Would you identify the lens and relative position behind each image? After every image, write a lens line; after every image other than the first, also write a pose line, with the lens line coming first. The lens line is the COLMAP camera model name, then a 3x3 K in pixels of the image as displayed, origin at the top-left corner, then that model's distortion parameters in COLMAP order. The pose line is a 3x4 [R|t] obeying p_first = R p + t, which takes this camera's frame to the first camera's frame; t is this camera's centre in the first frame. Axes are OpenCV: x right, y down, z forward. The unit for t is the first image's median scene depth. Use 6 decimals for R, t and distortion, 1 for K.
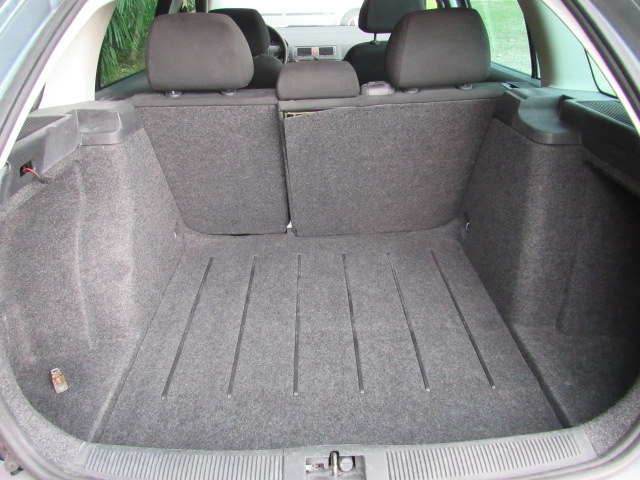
lens RADIAL K [[457.8, 0, 316.2], [0, 457.8, 234.7], [0, 0, 1]] dist [-0.033508, 0.033409]
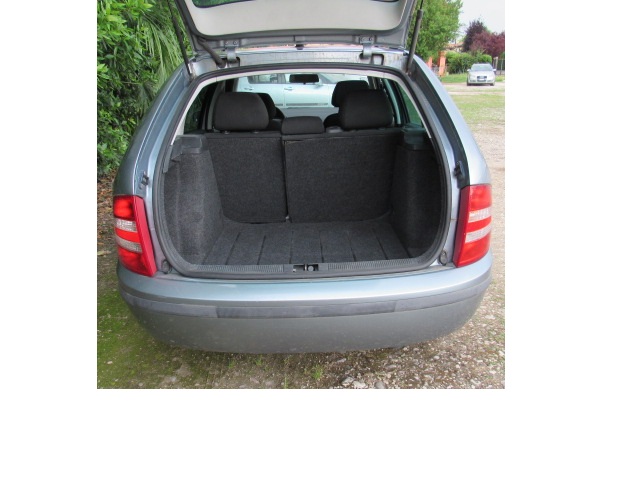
lens RADIAL K [[457.8, 0, 317.1], [0, 457.8, 235.3], [0, 0, 1]] dist [-0.033508, 0.033409]
pose [[0.999979, -0.002782, 0.005884, 0.051092], [0.003786, 0.983978, -0.178251, 0.448304], [-0.005294, 0.178269, 0.983967, -0.785395]]
